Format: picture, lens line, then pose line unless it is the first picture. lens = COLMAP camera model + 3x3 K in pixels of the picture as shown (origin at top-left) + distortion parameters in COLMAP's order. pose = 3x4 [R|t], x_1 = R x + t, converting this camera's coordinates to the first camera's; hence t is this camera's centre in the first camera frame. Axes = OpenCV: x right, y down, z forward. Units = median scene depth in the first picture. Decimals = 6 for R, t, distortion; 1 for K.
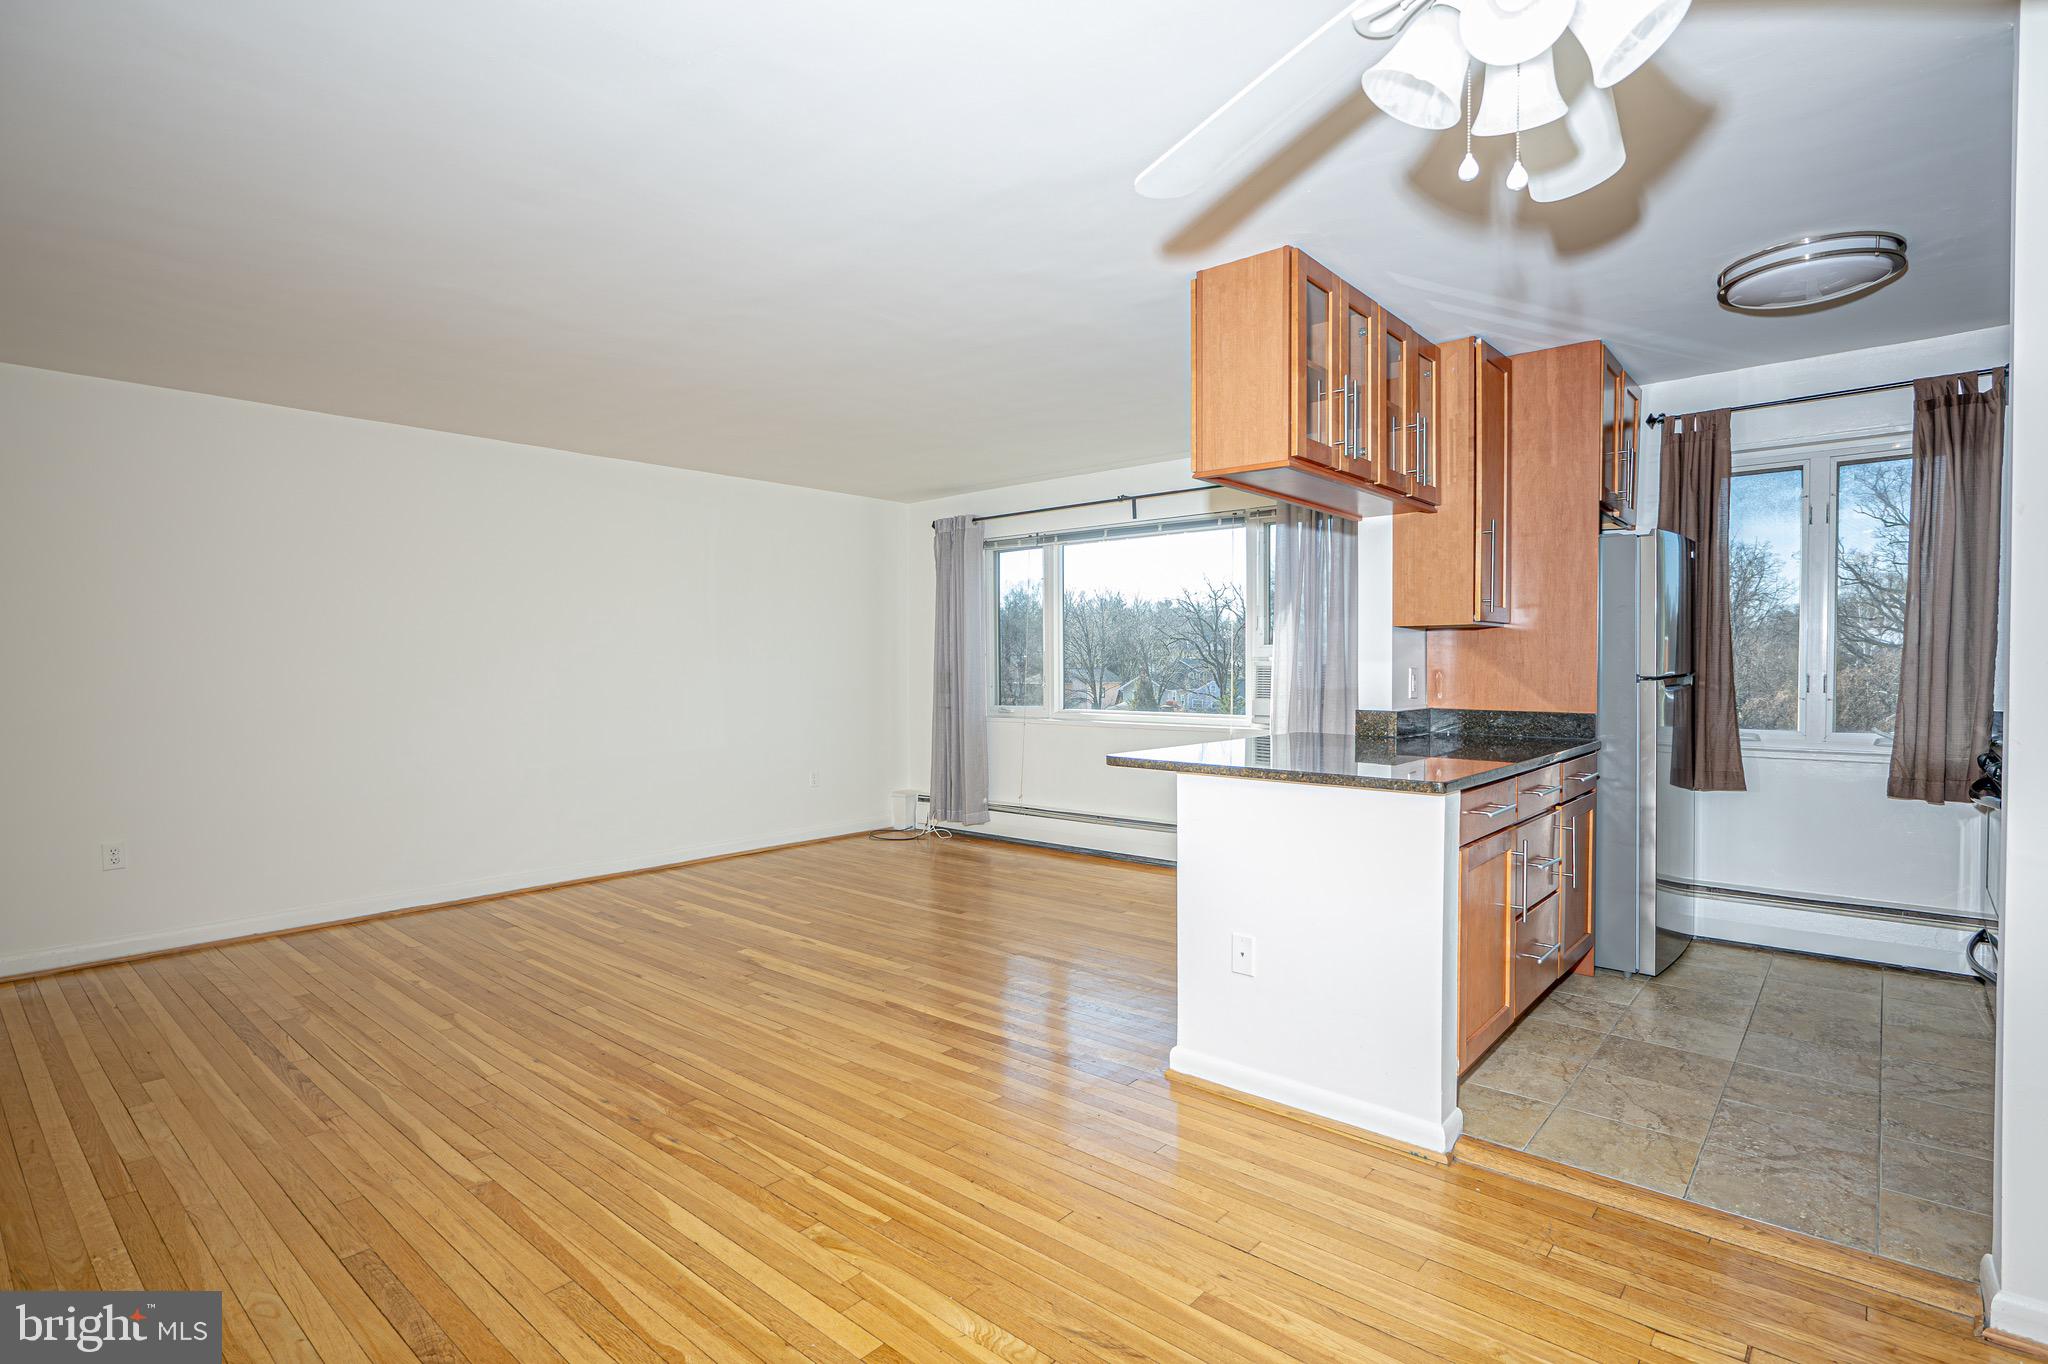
lens RADIAL K [[1001.3, 0, 1023.7], [0, 1001.3, 685.7], [0, 0, 1]] dist [0.000056, 0.000688]
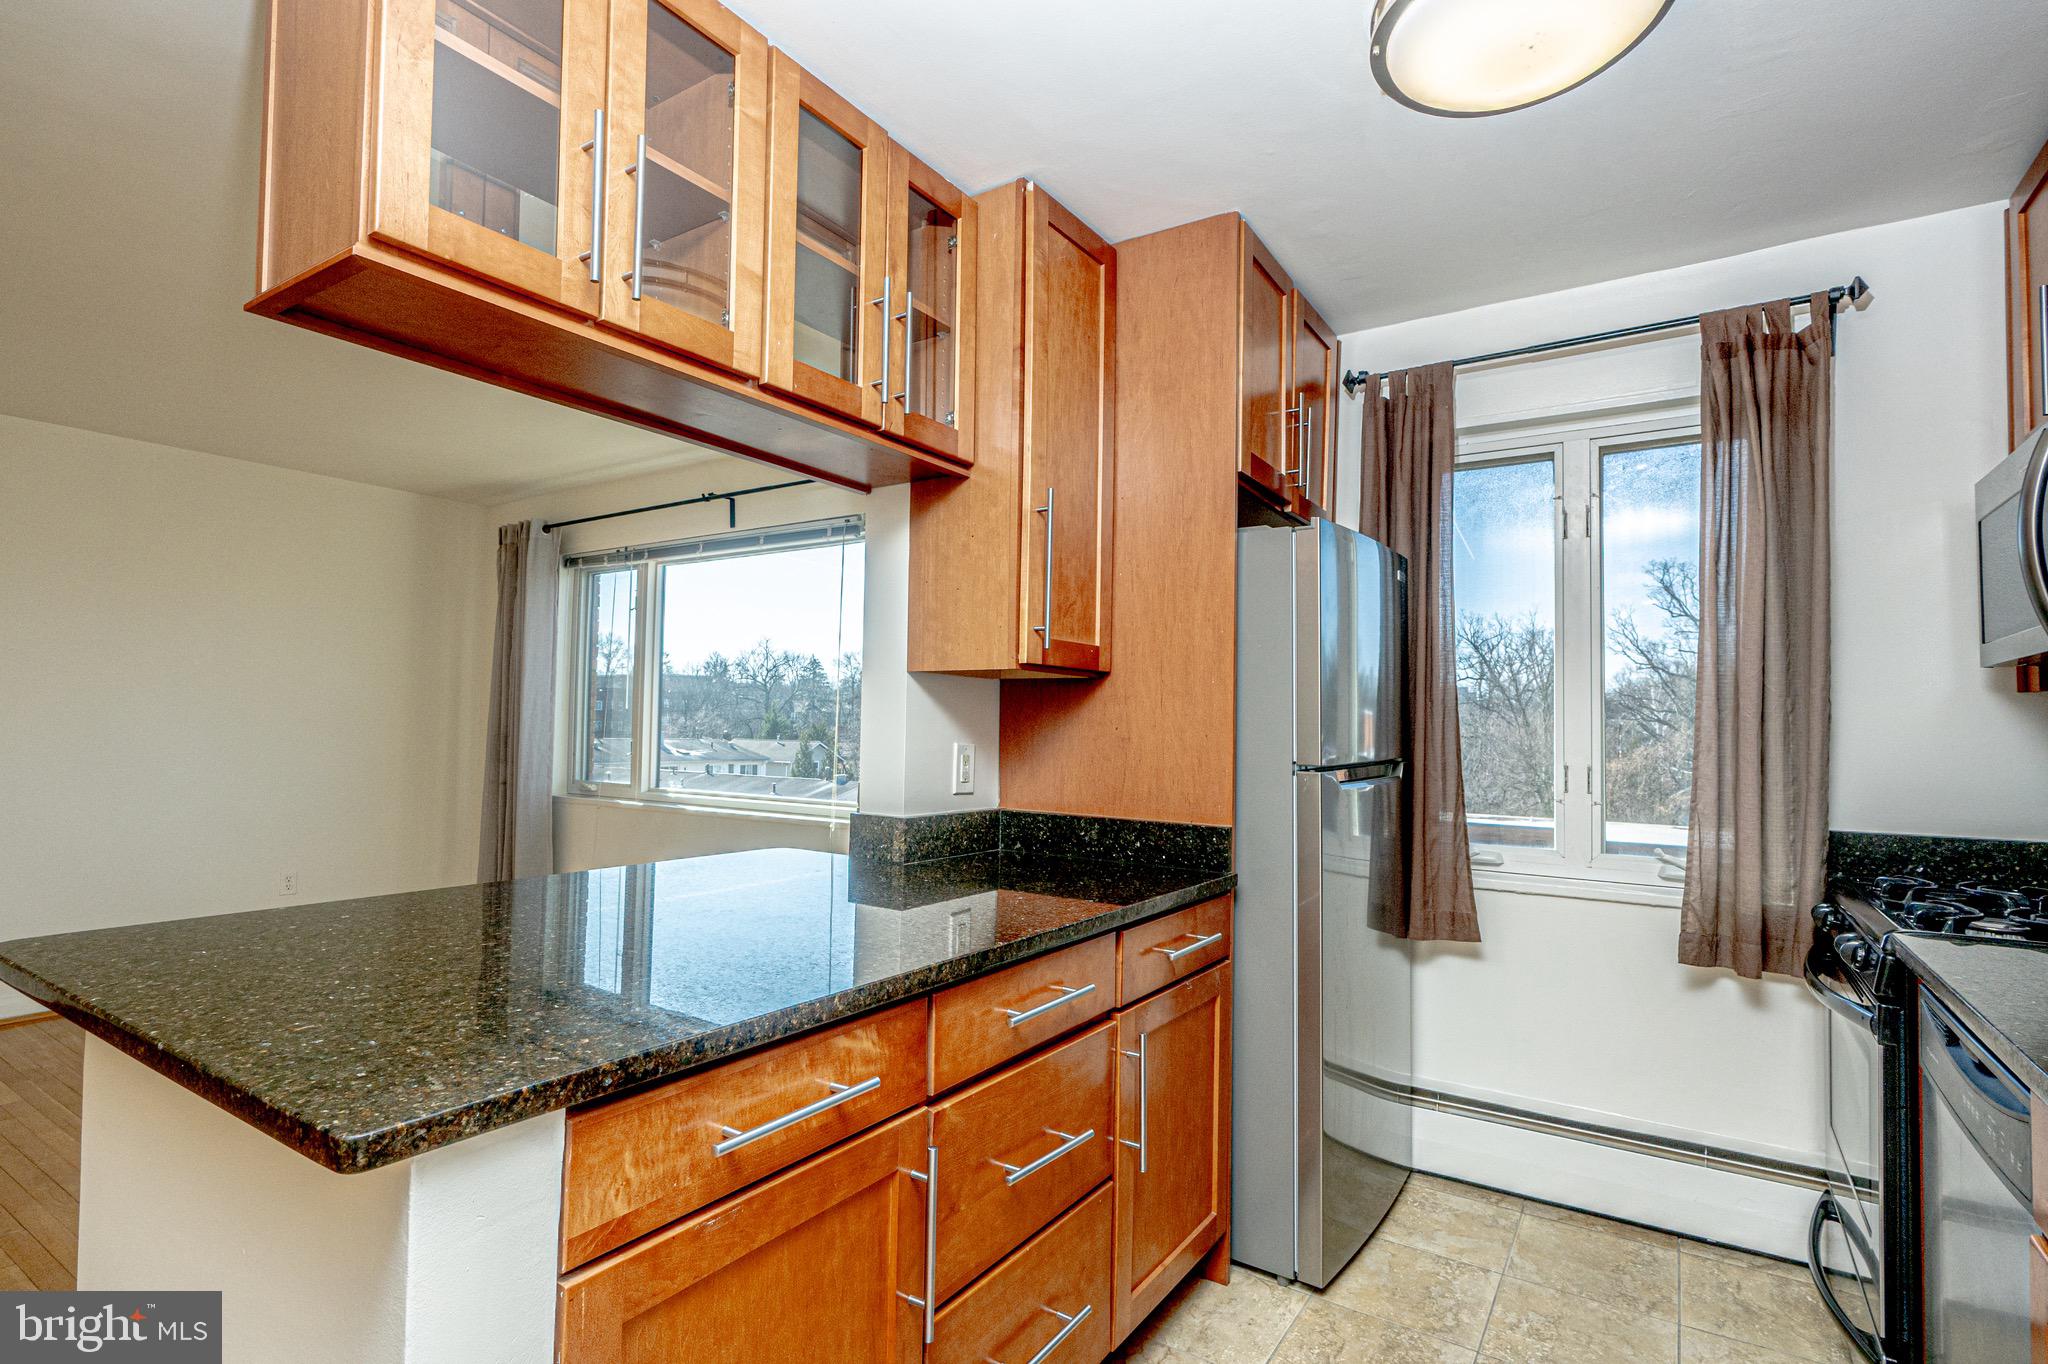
lens RADIAL K [[999.5, 0, 1024.3], [0, 999.5, 685.6], [0, 0, 1]] dist [-0.001826, 0.001993]
pose [[0.990881, 0.026488, 0.132113, 0.357050], [-0.018019, 0.997730, -0.064892, -0.014155], [-0.133532, 0.061920, 0.989108, 0.412204]]
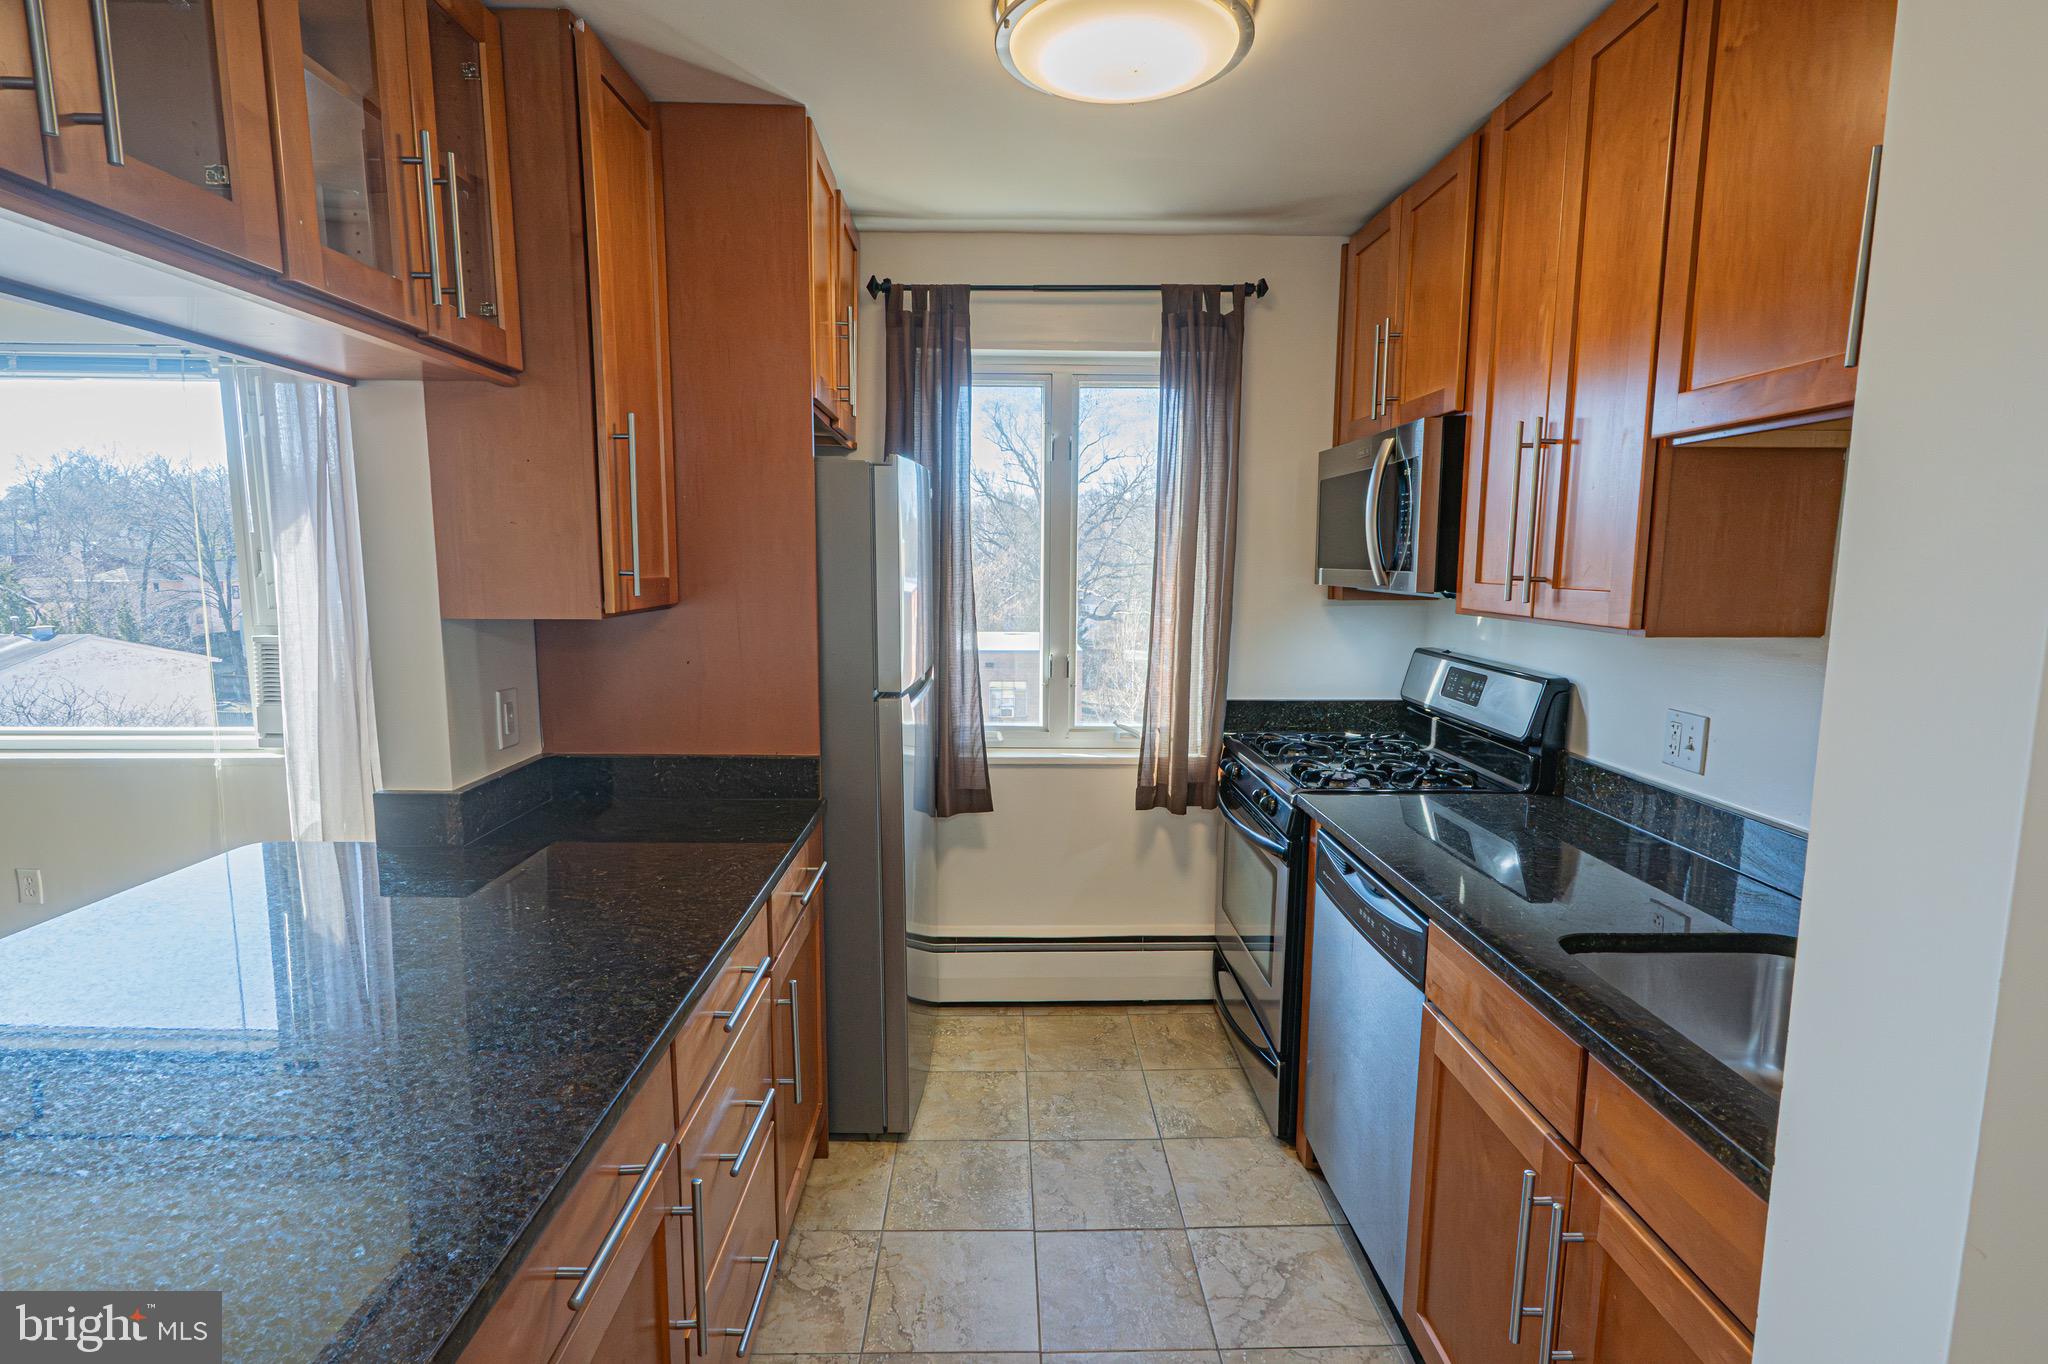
lens RADIAL K [[1001.3, 0, 1023.7], [0, 1001.3, 685.7], [0, 0, 1]] dist [0.000056, 0.000688]
pose [[0.740531, -0.080296, 0.667207, 0.250233], [0.007547, 0.993767, 0.111220, -0.078217], [-0.671979, -0.077326, 0.736522, 0.451516]]
